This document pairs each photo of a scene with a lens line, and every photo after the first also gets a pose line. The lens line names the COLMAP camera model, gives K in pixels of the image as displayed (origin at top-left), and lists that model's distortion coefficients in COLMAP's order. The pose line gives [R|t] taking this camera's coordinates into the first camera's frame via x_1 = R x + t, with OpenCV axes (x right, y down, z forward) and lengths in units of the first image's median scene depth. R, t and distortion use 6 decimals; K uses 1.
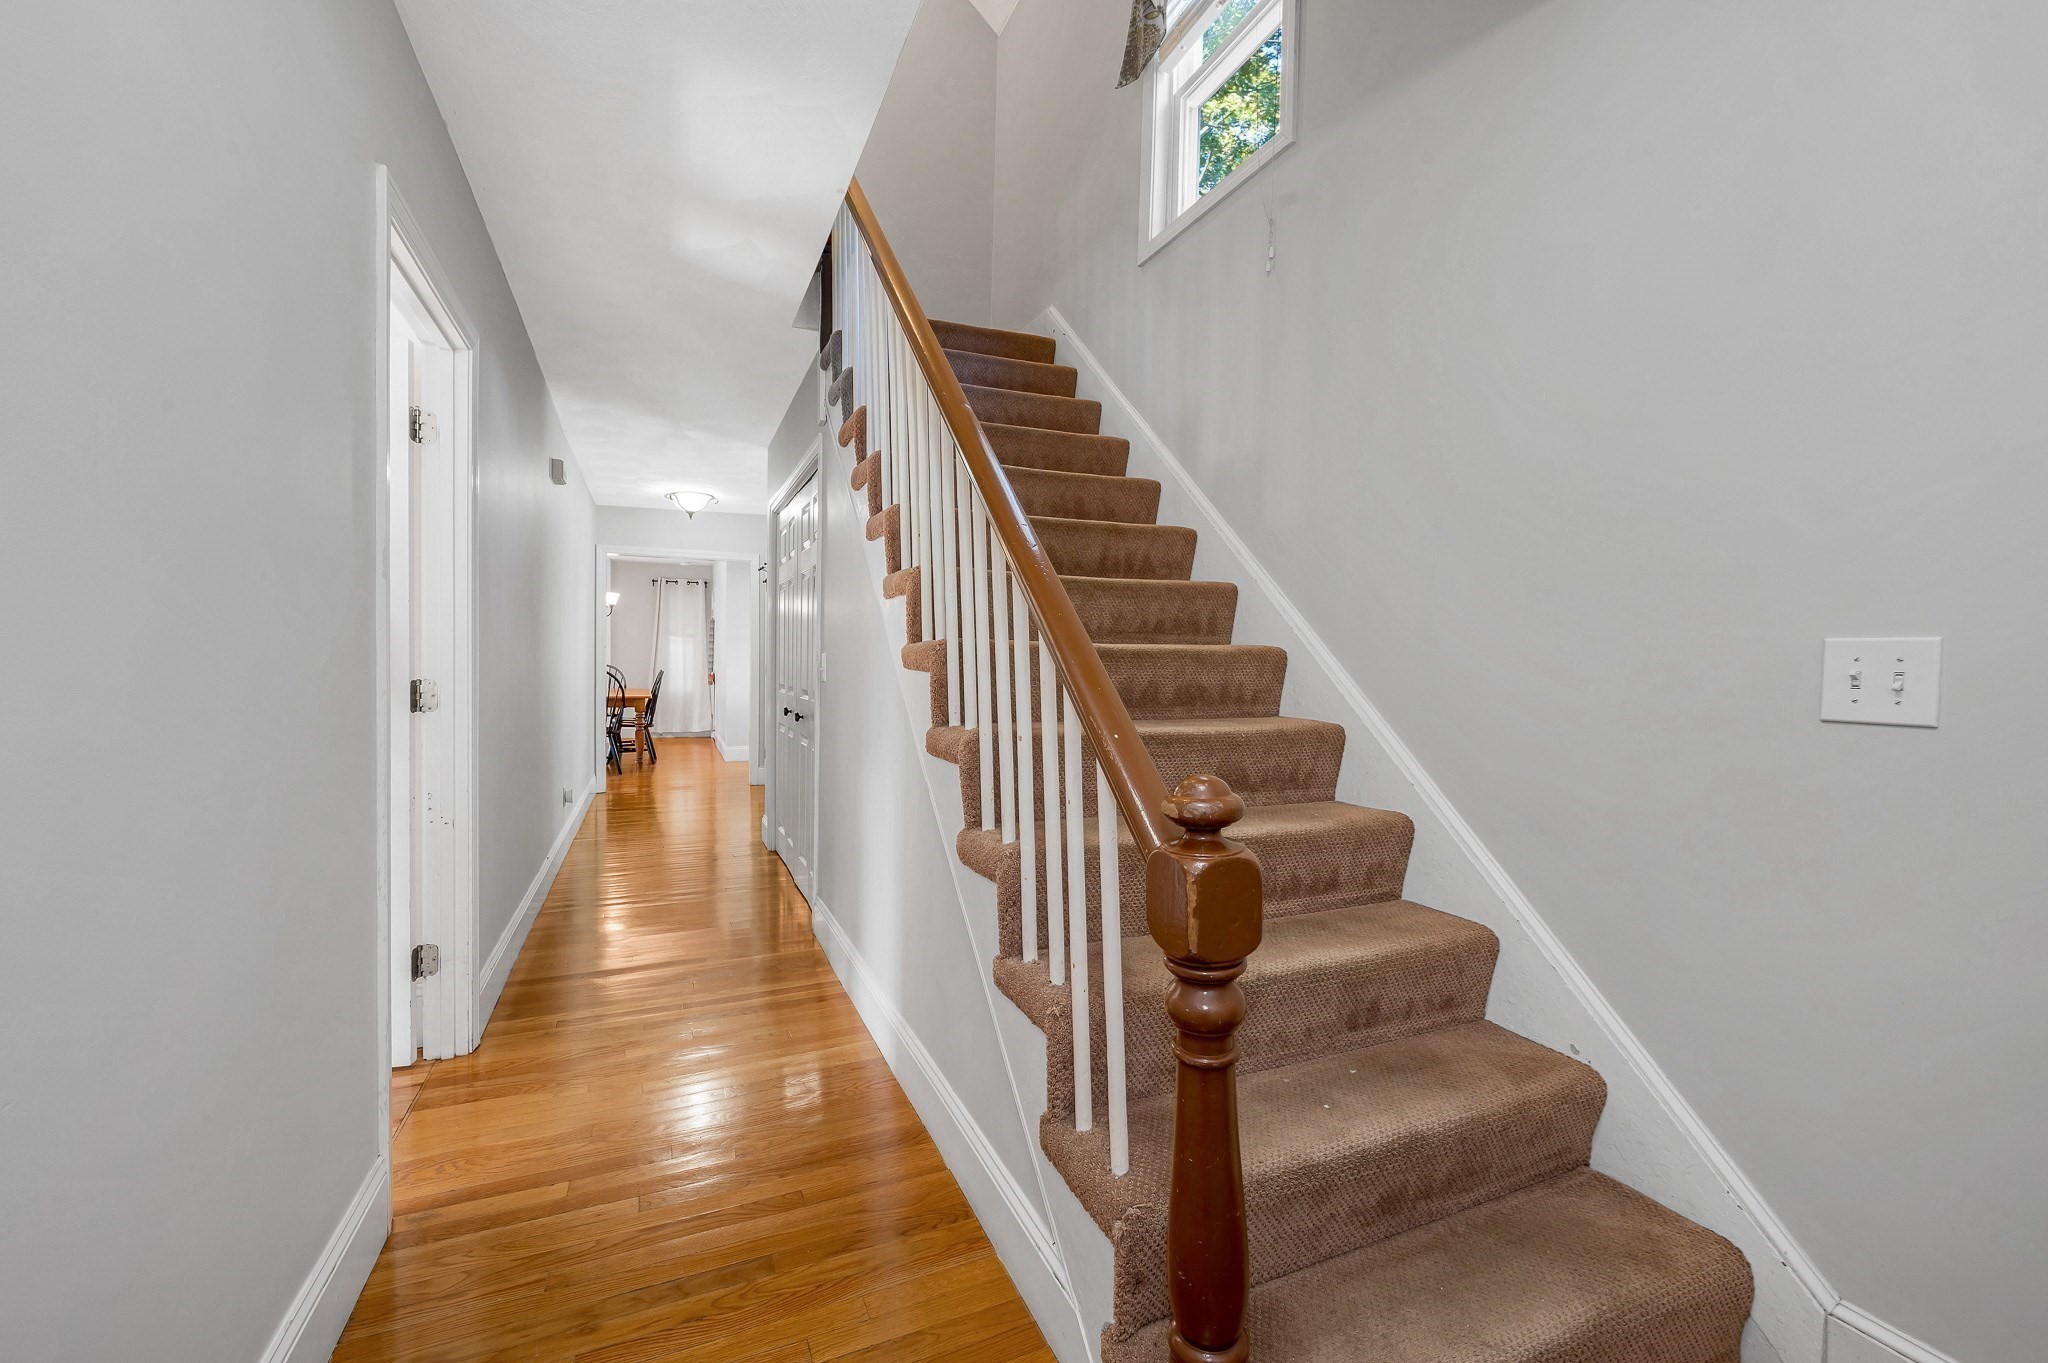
lens RADIAL K [[856.7, 0, 1024.1], [0, 856.7, 668.3], [0, 0, 1]] dist [-0.001998, 0.000523]
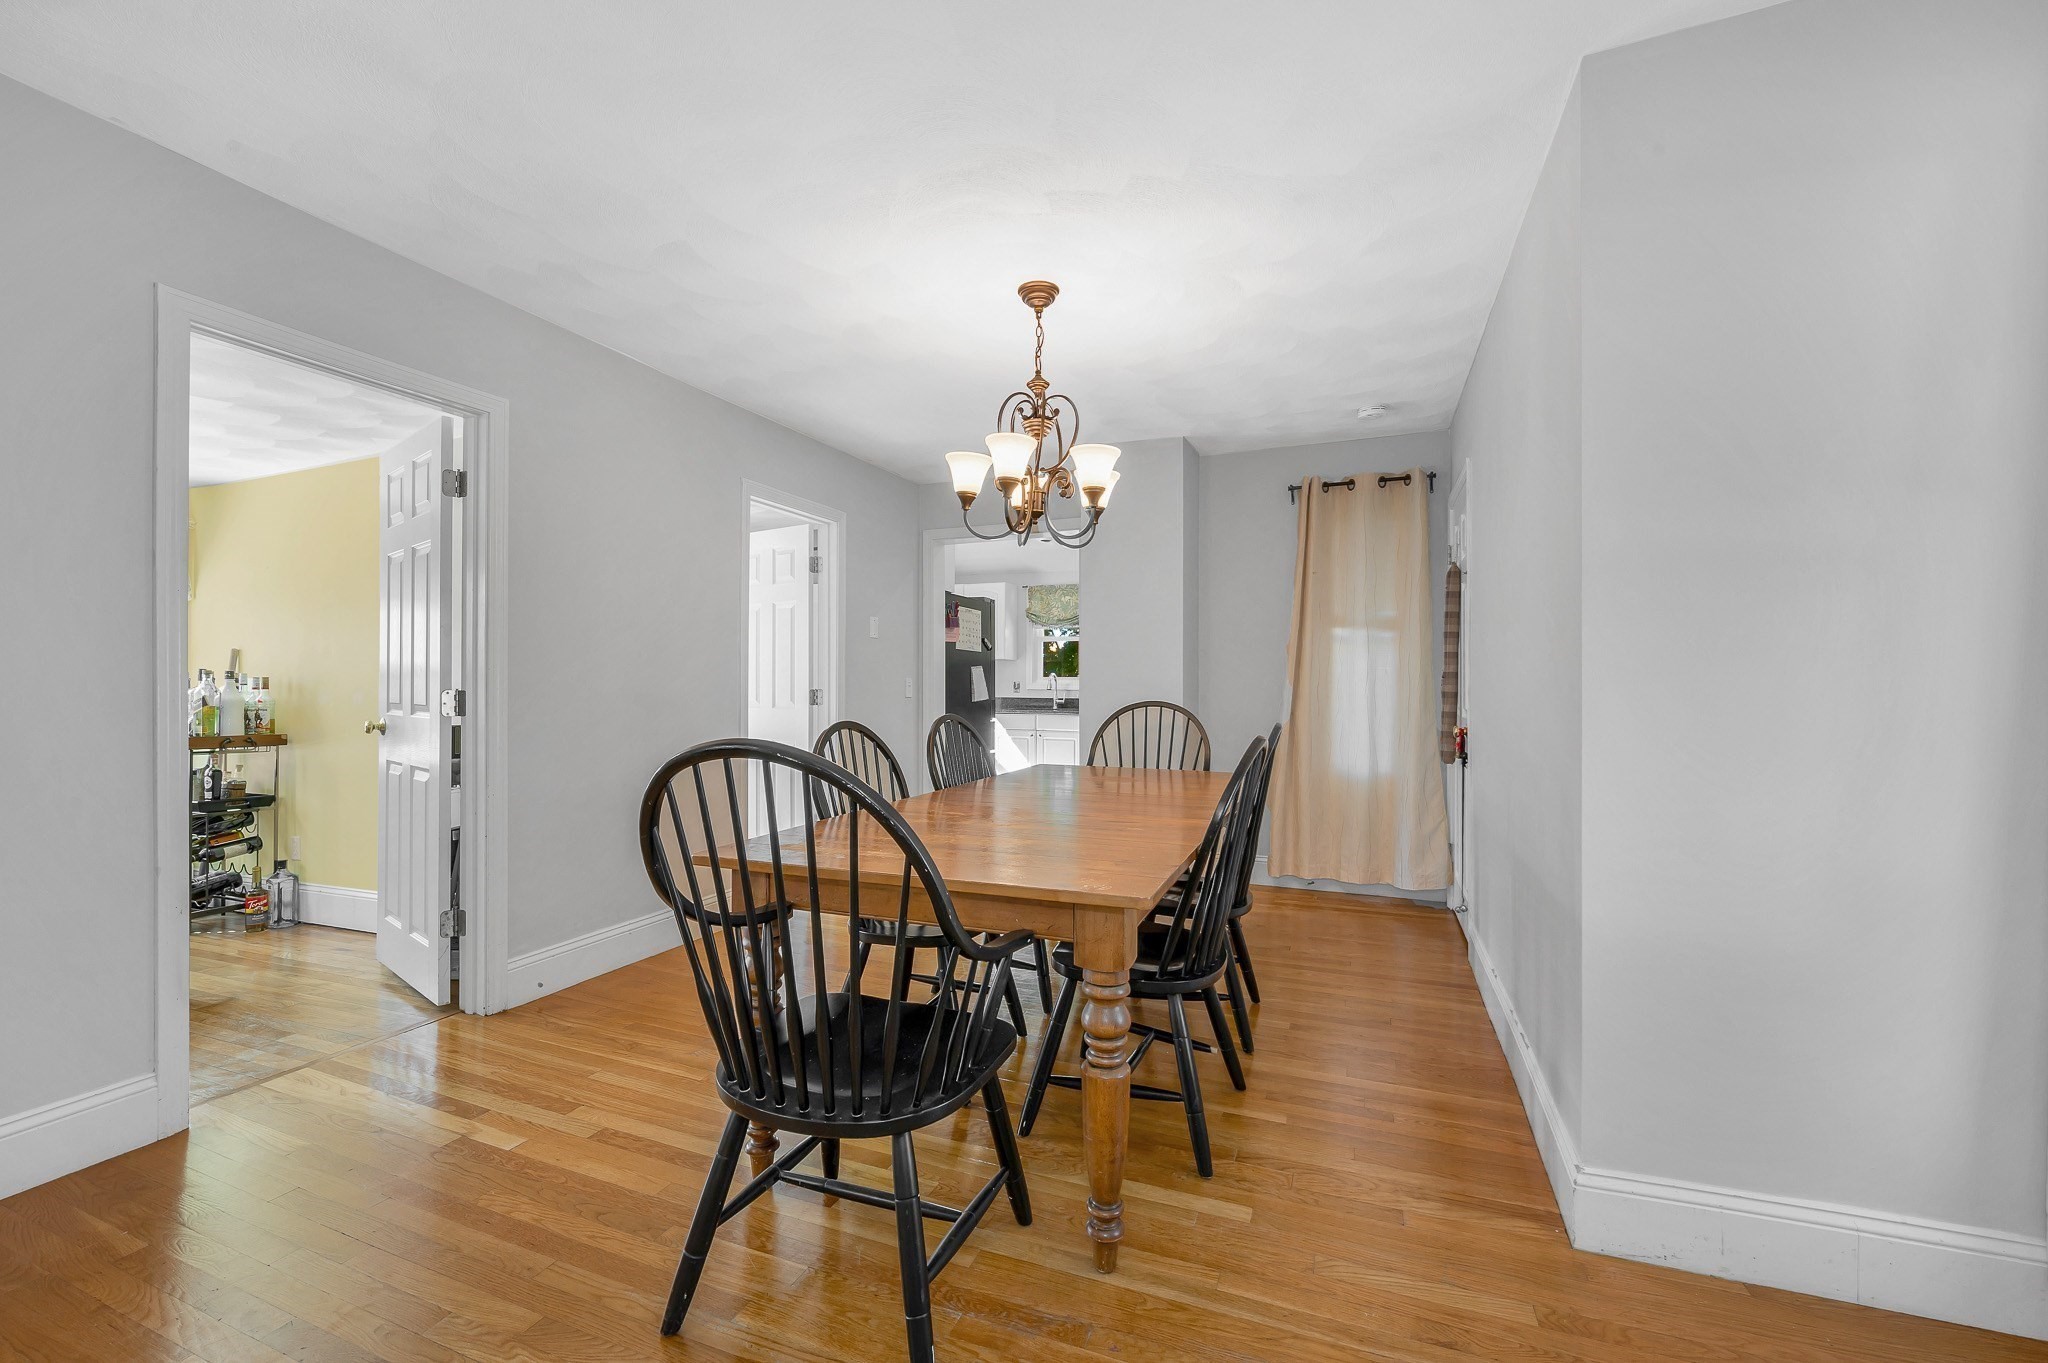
lens RADIAL K [[856.7, 0, 1017.3], [0, 856.7, 699.7], [0, 0, 1]] dist [-0.001998, 0.000523]
pose [[0.711480, -0.001477, -0.702705, -0.244739], [-0.009273, 0.999891, -0.011490, 0.000005], [0.702645, 0.014691, 0.711389, 0.627264]]
